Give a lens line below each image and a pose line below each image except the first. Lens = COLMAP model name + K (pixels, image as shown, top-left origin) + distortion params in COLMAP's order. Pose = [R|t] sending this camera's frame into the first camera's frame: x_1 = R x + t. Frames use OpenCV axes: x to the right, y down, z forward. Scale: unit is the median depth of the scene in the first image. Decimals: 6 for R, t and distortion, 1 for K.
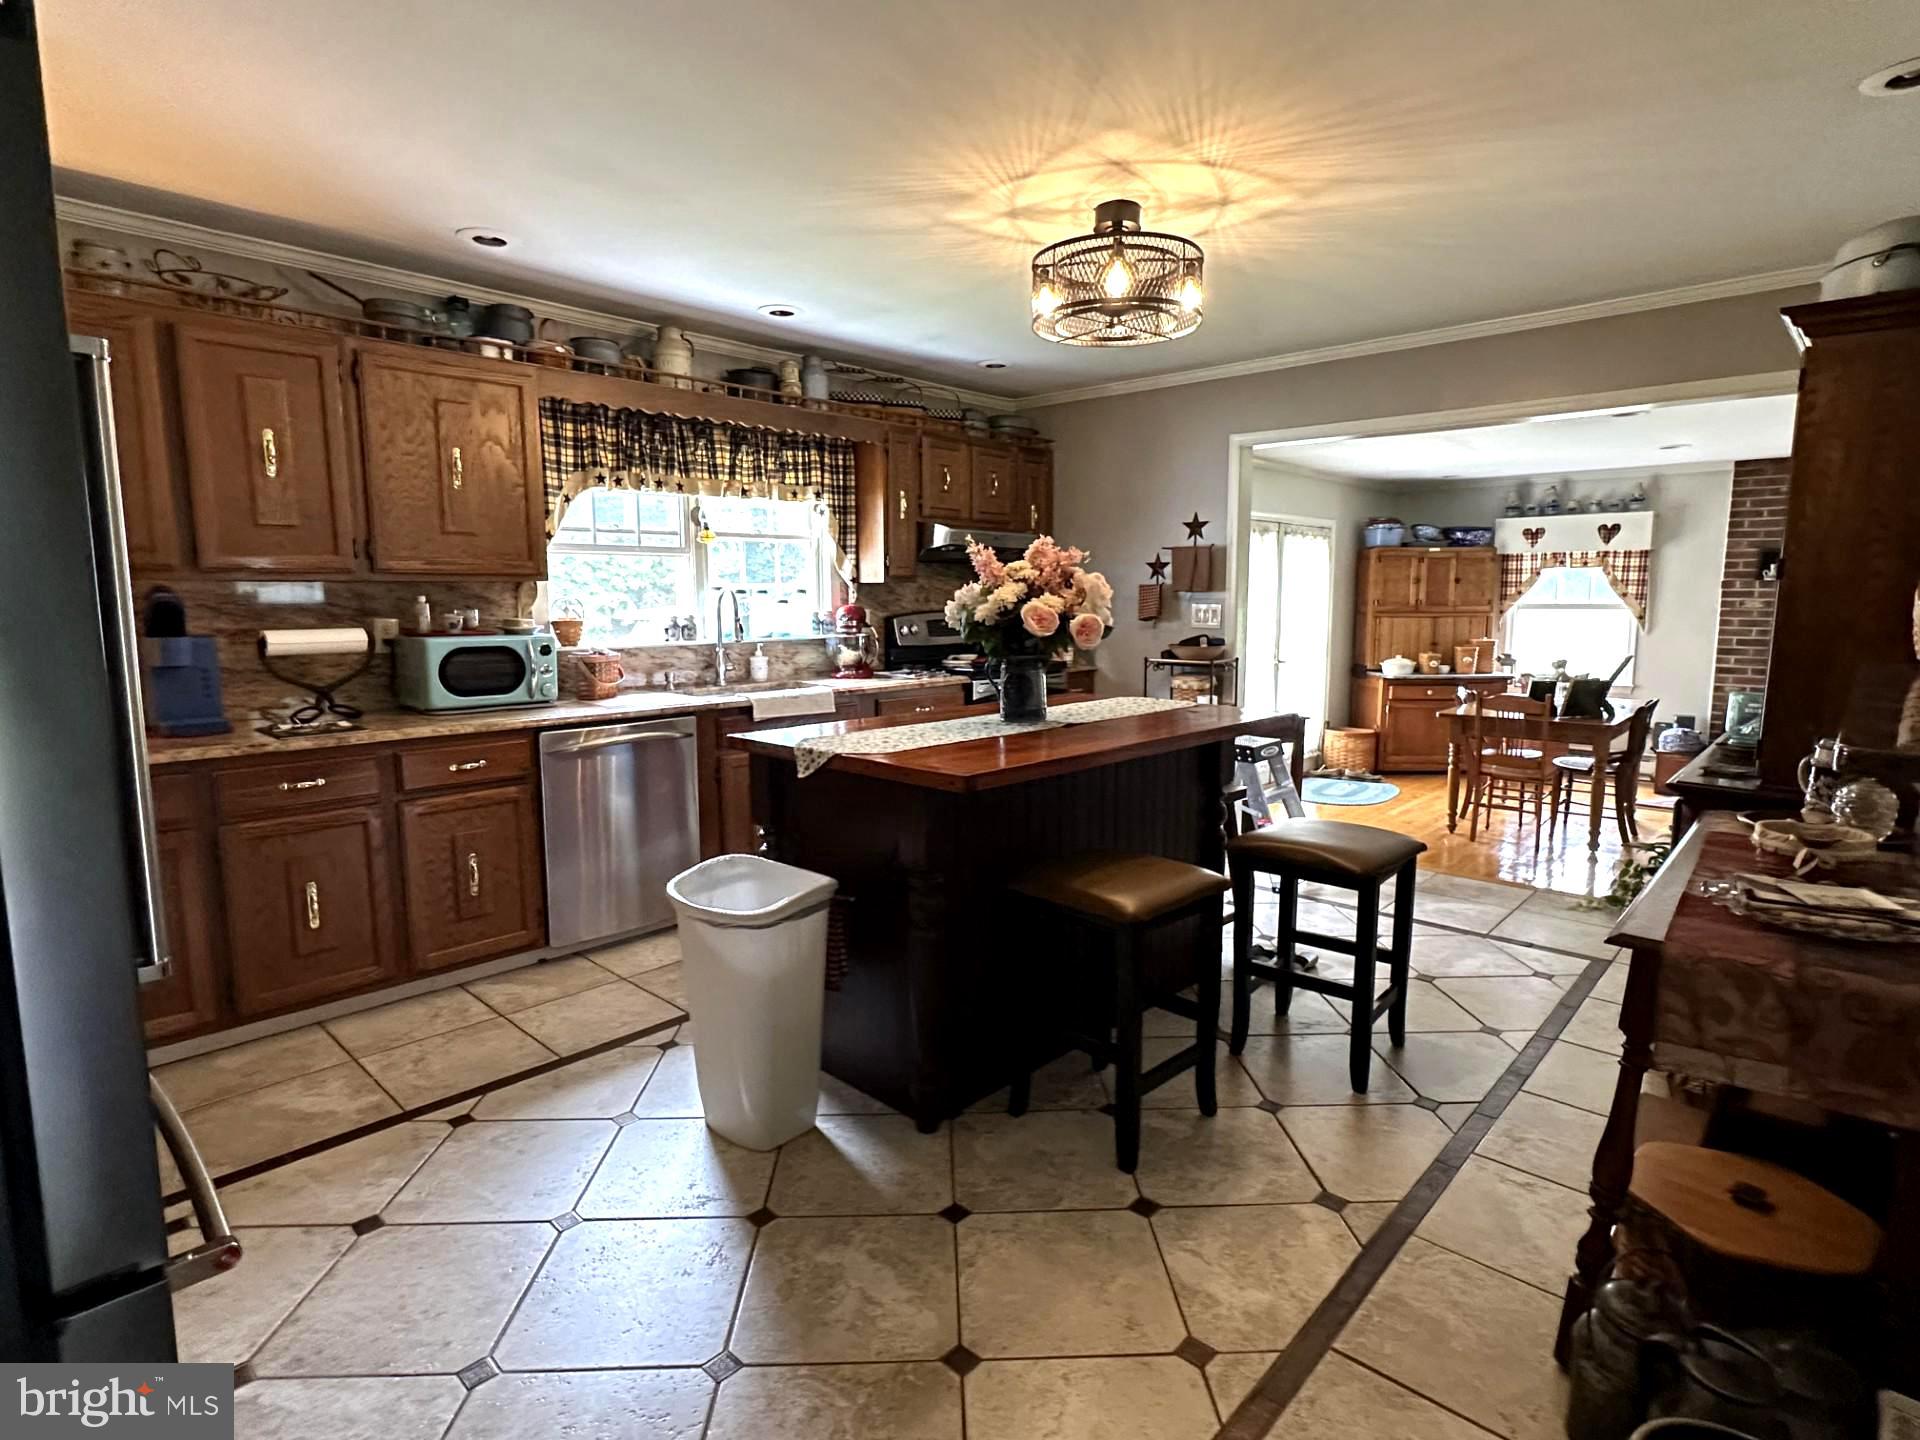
lens RADIAL K [[997.1, 0, 960.0], [0, 997.1, 720.0], [0, 0, 1]] dist [0.001427, 0.000285]
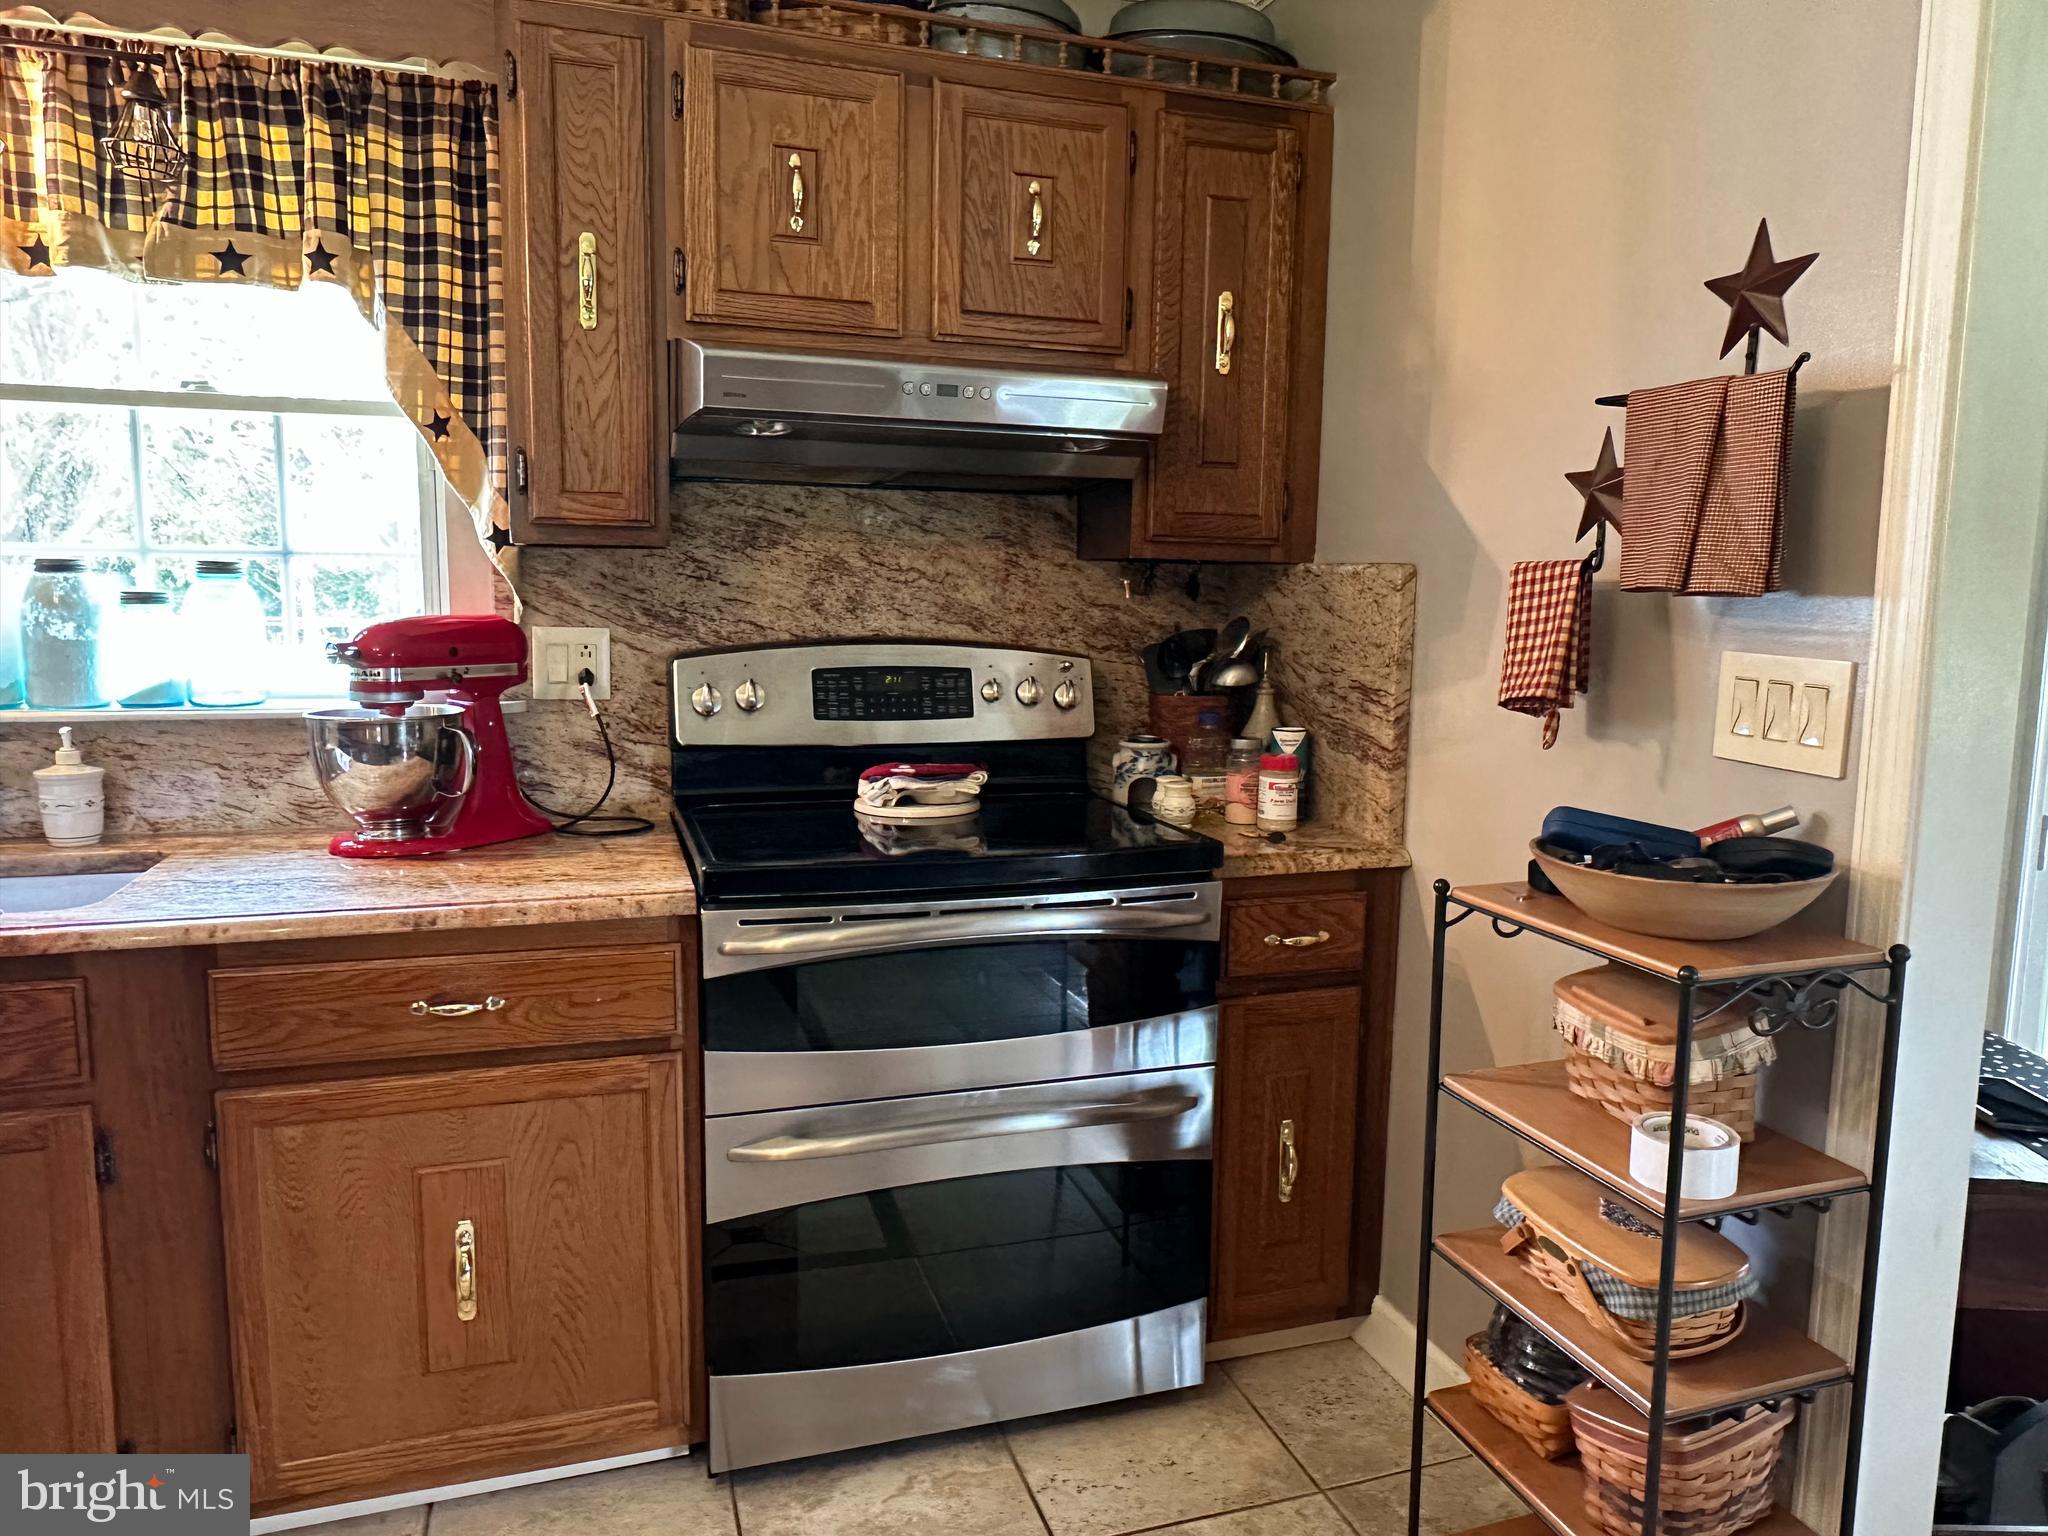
lens RADIAL K [[1363.6, 0, 1024.0], [0, 1363.6, 768.0], [0, 0, 1]] dist [-0.003764, 0.000083]
pose [[0.873260, 0.082381, -0.480241, 0.246806], [-0.081439, 0.996417, 0.022838, -0.086385], [0.480401, 0.019167, 0.876839, 0.670992]]
